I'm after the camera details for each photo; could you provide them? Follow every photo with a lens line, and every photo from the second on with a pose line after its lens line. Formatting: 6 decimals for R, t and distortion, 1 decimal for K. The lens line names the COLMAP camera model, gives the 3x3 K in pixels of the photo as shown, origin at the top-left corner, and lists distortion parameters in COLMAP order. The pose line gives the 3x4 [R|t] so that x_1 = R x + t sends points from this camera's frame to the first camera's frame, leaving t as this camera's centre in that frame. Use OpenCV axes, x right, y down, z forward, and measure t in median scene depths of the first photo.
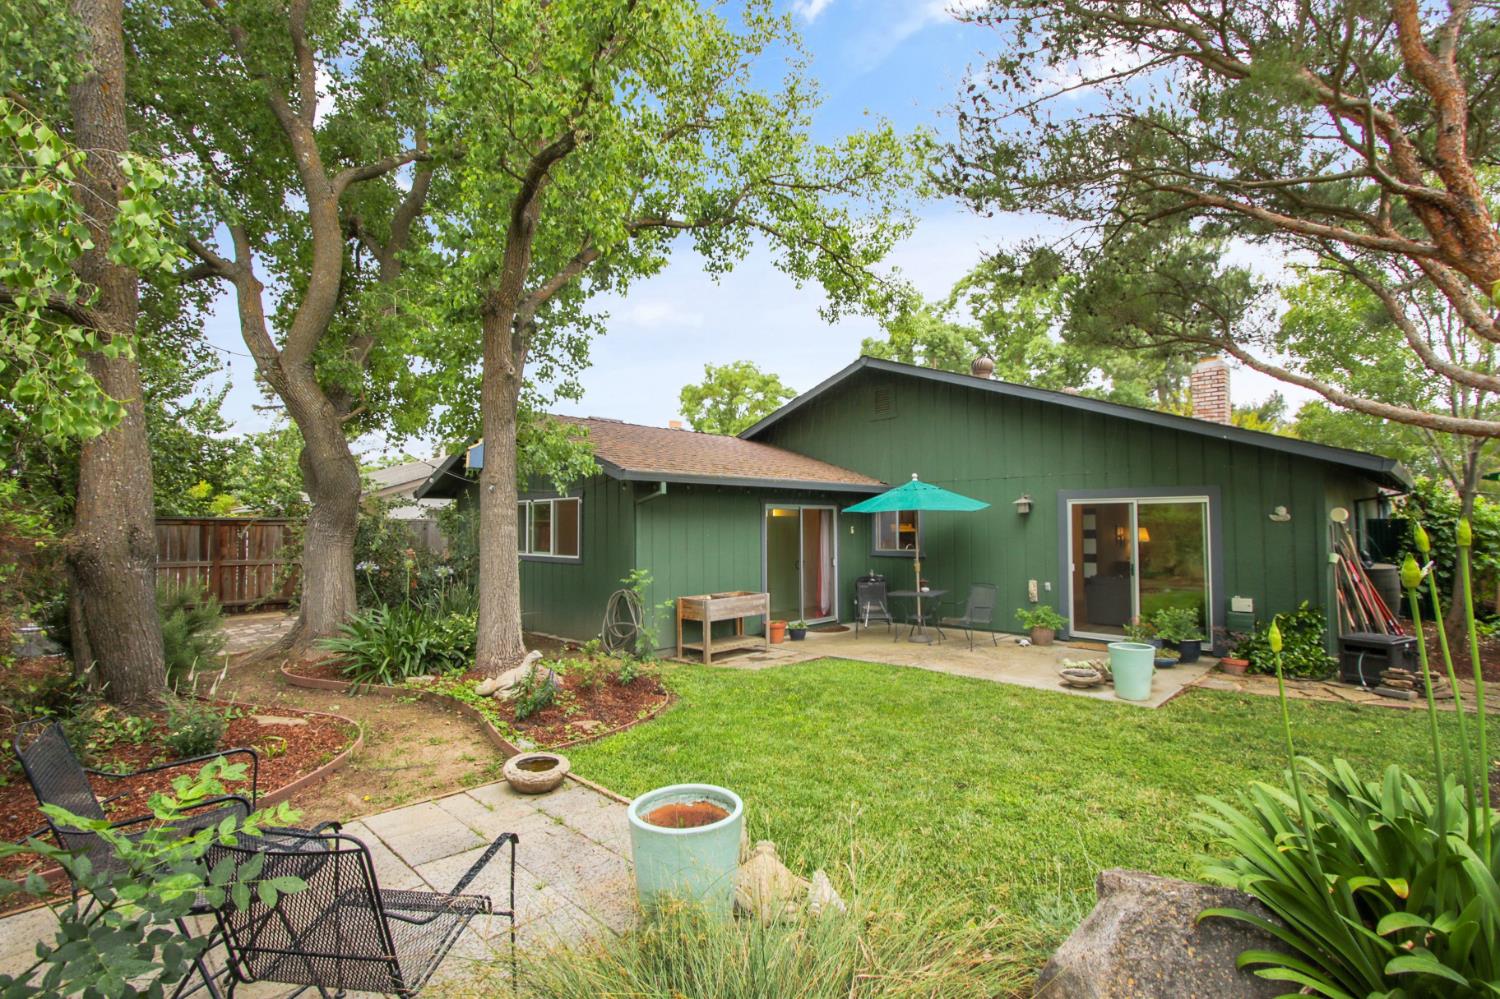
lens RADIAL K [[707.8, 0, 748.7], [0, 707.8, 497.0], [0, 0, 1]] dist [-0.018542, 0.004063]
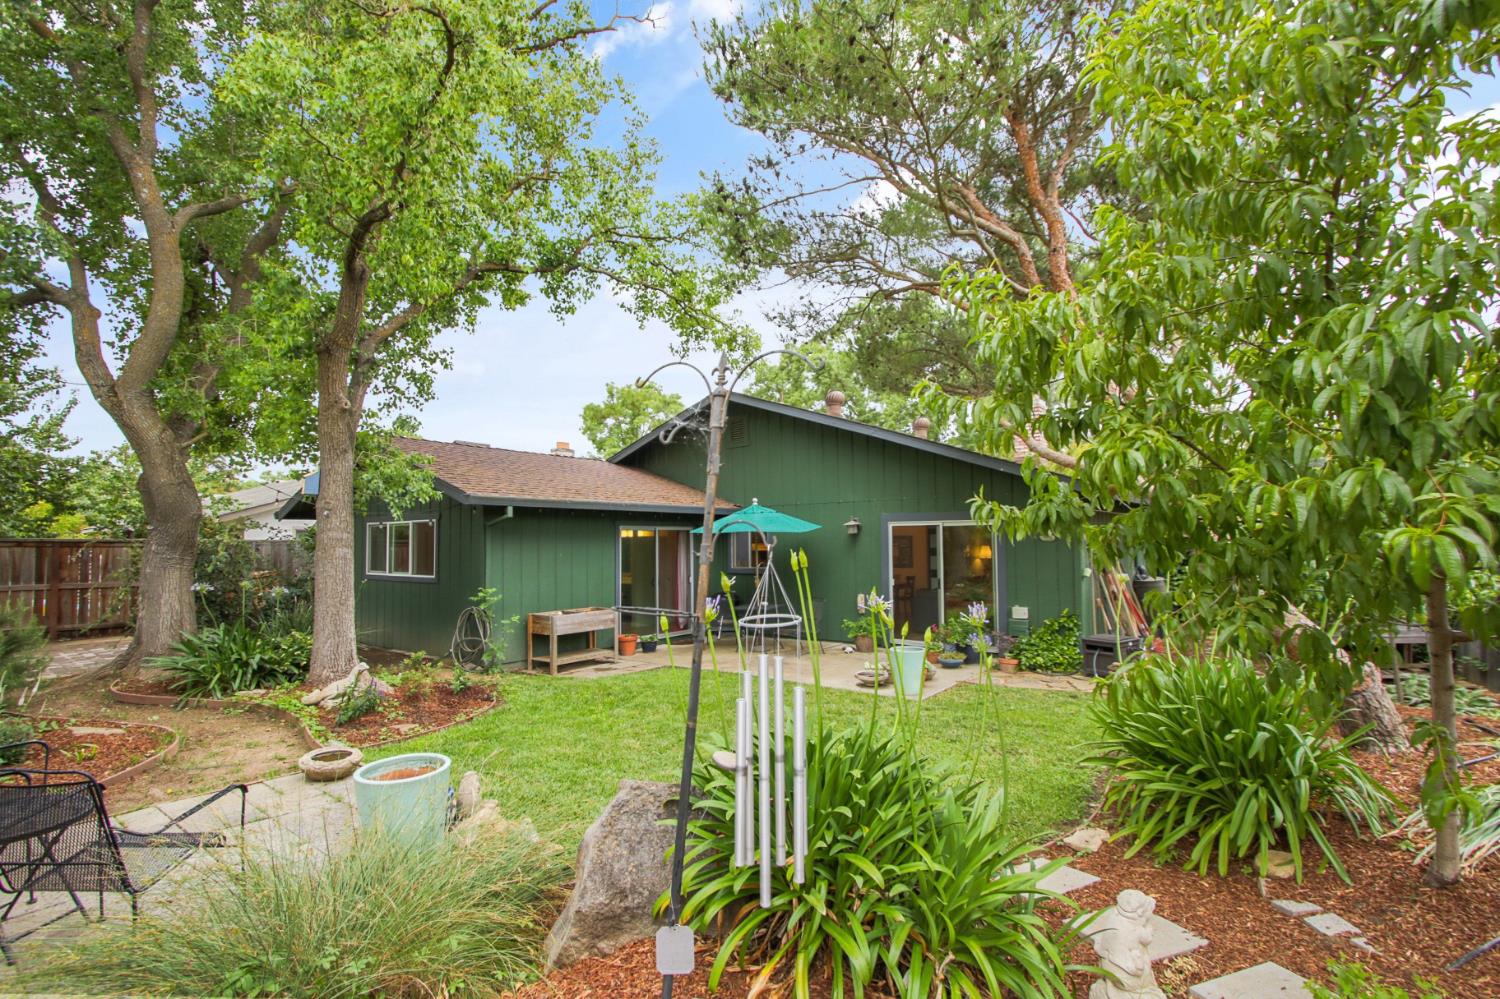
lens RADIAL K [[707.8, 0, 754.4], [0, 707.8, 506.4], [0, 0, 1]] dist [-0.018542, 0.004063]
pose [[0.992277, 0.002832, 0.124007, 0.119924], [-0.001410, 0.999932, -0.011550, -0.009338], [-0.124031, 0.011286, 0.992214, -0.115462]]
